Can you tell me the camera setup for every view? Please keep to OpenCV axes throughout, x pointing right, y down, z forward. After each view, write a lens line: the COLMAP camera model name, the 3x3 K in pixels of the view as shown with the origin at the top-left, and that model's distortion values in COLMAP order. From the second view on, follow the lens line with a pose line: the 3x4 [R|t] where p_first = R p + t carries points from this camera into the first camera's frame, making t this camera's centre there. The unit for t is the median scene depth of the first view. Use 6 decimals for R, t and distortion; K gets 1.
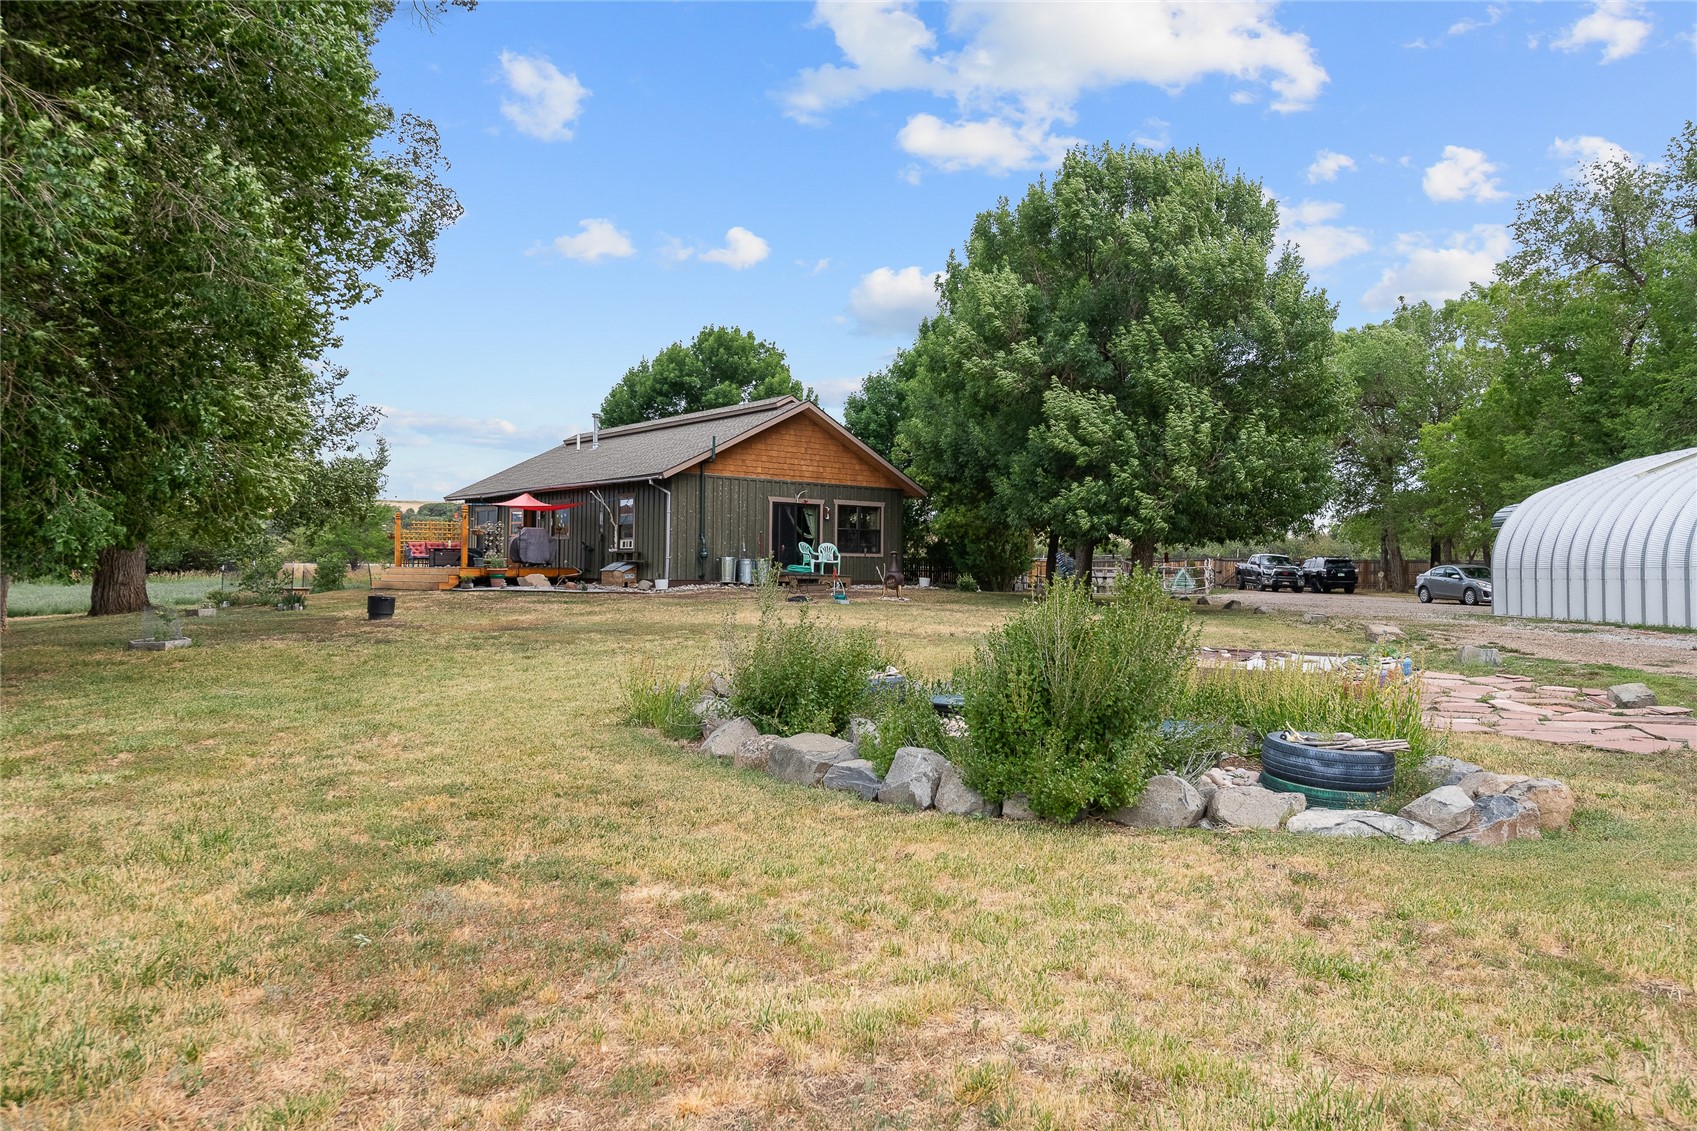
lens RADIAL K [[1148.2, 0, 848.5], [0, 1148.2, 565.5], [0, 0, 1]] dist [0.038166, -0.000524]
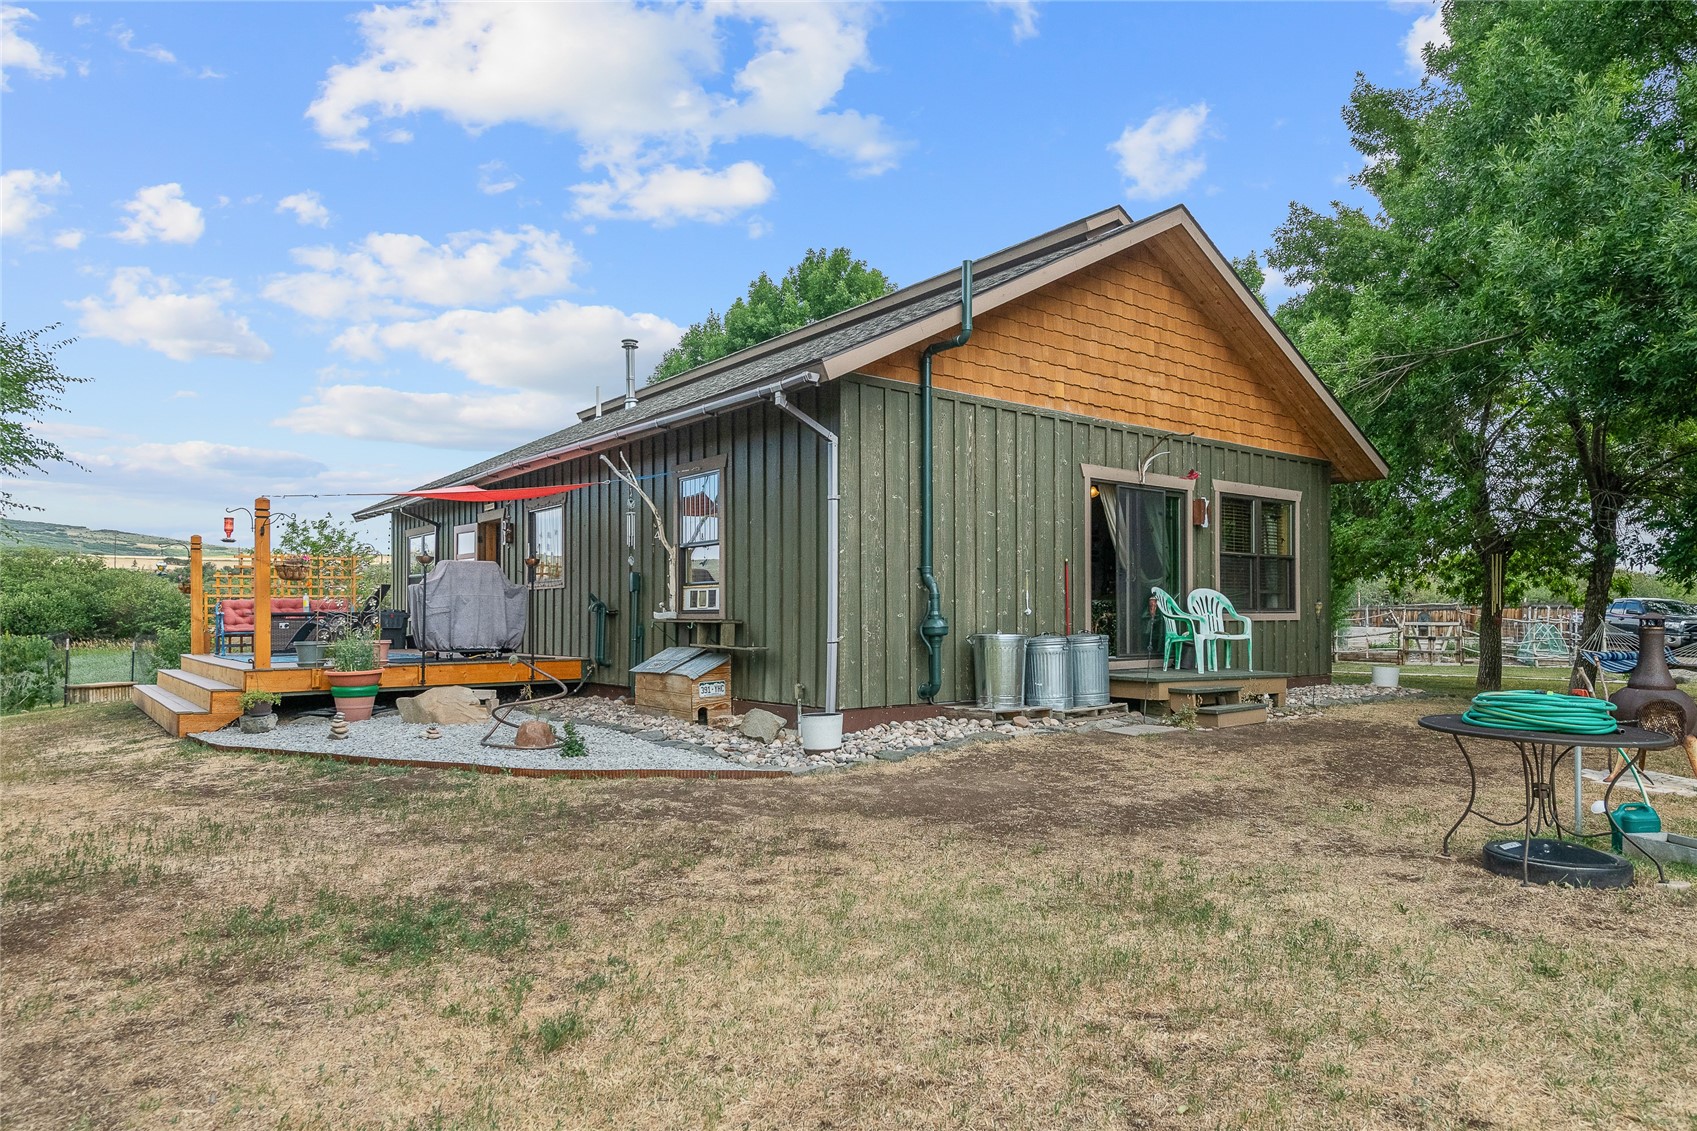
lens RADIAL K [[1026.2, 0, 872.9], [0, 1026.2, 639.1], [0, 0, 1]] dist [0.015315, 0.000440]
pose [[0.999836, -0.013303, -0.012316, -0.132484], [0.013647, 0.999506, 0.028299, -0.014039], [0.011933, -0.028462, 0.999524, 0.663060]]
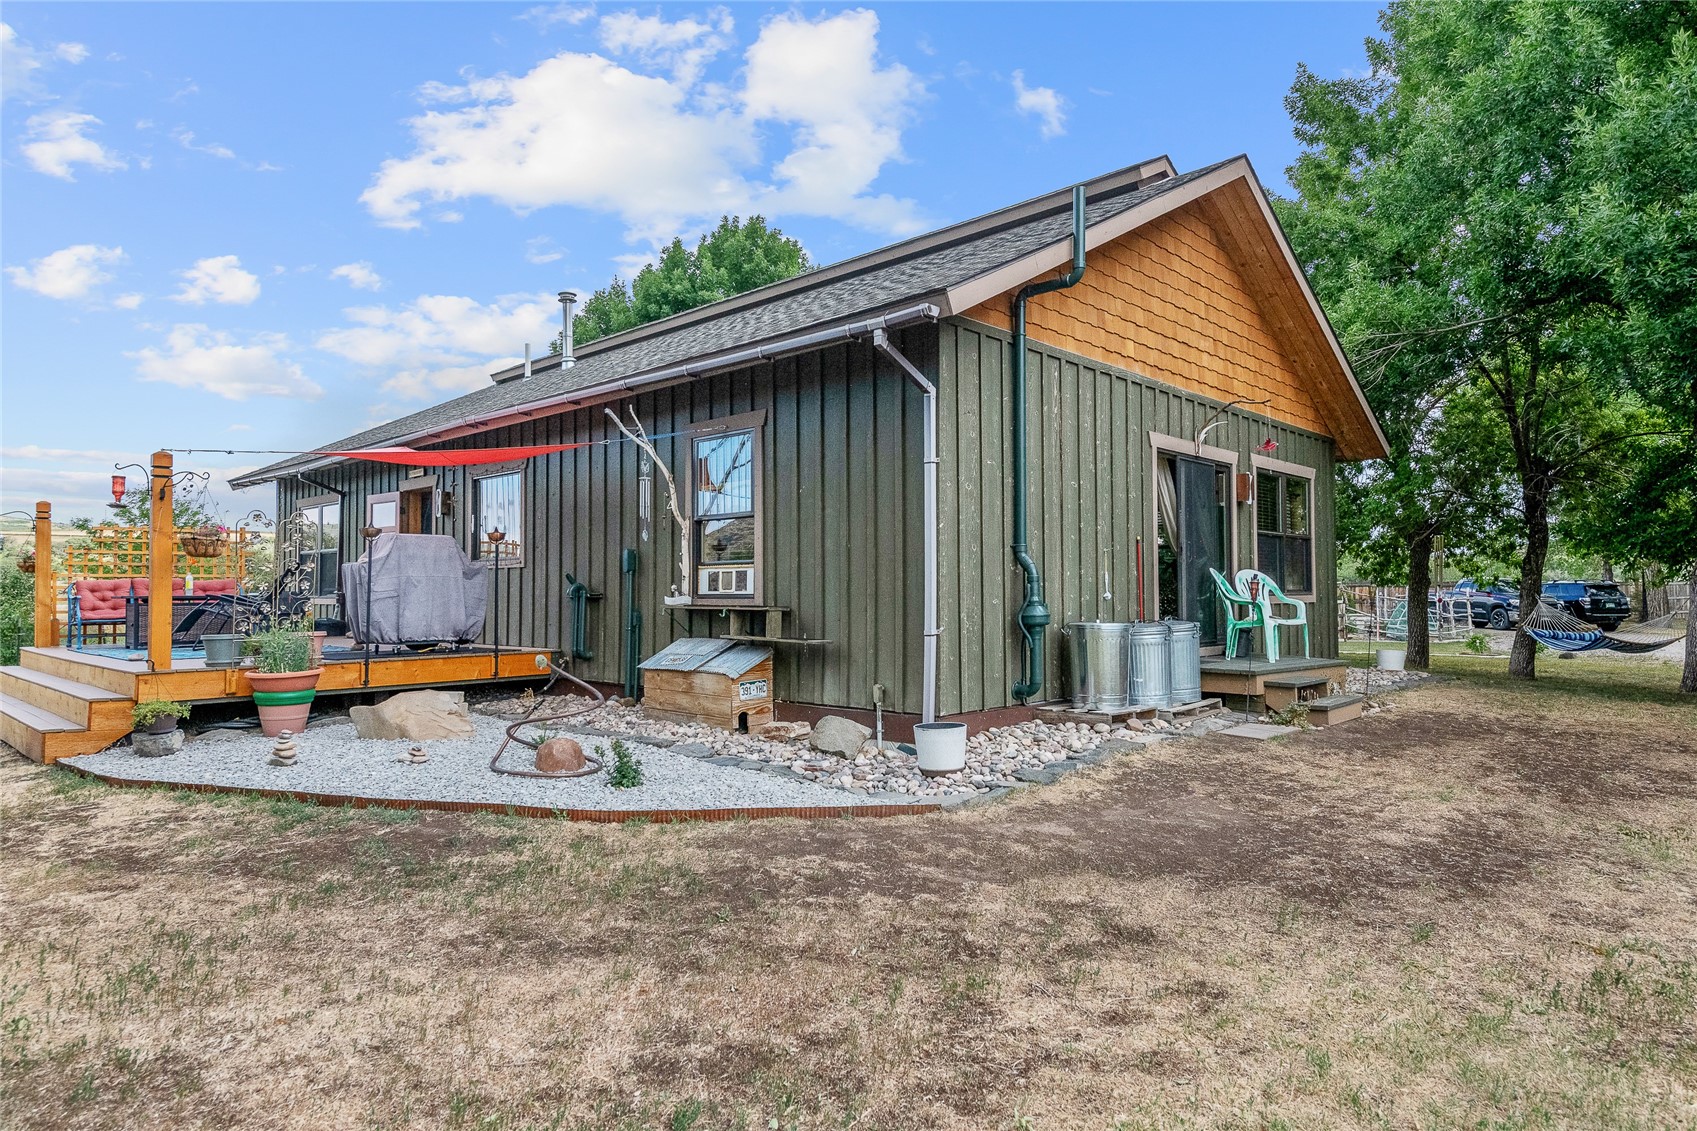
lens RADIAL K [[988.9, 0, 862.9], [0, 988.9, 593.1], [0, 0, 1]] dist [0.013403, -0.000556]
pose [[0.991886, -0.014915, 0.126254, -0.187636], [0.013991, 0.999868, 0.008203, -0.016728], [-0.126359, -0.006370, 0.991964, 0.720483]]
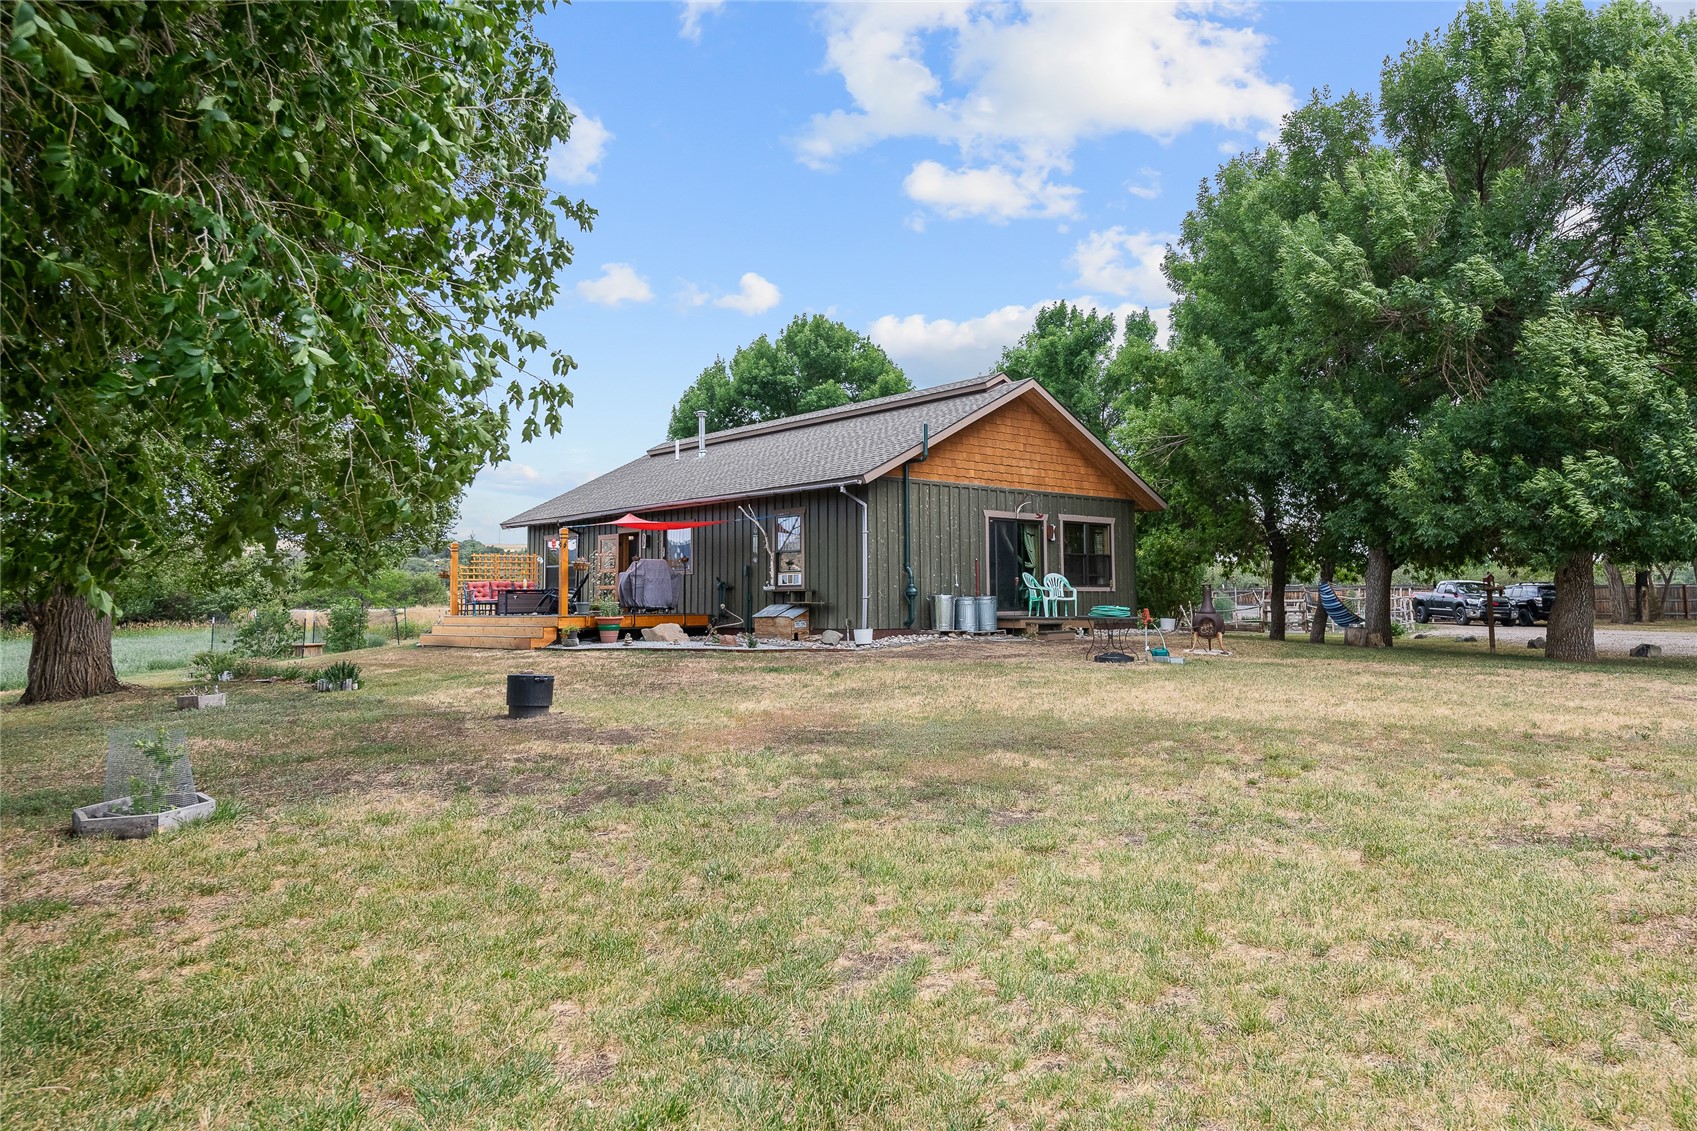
lens RADIAL K [[1148.2, 0, 848.5], [0, 1148.2, 565.5], [0, 0, 1]] dist [0.038166, -0.000524]
pose [[0.999621, -0.016216, 0.022243, -0.169971], [0.016877, 0.999411, -0.029873, -0.005106], [-0.021746, 0.030238, 0.999306, 0.279880]]
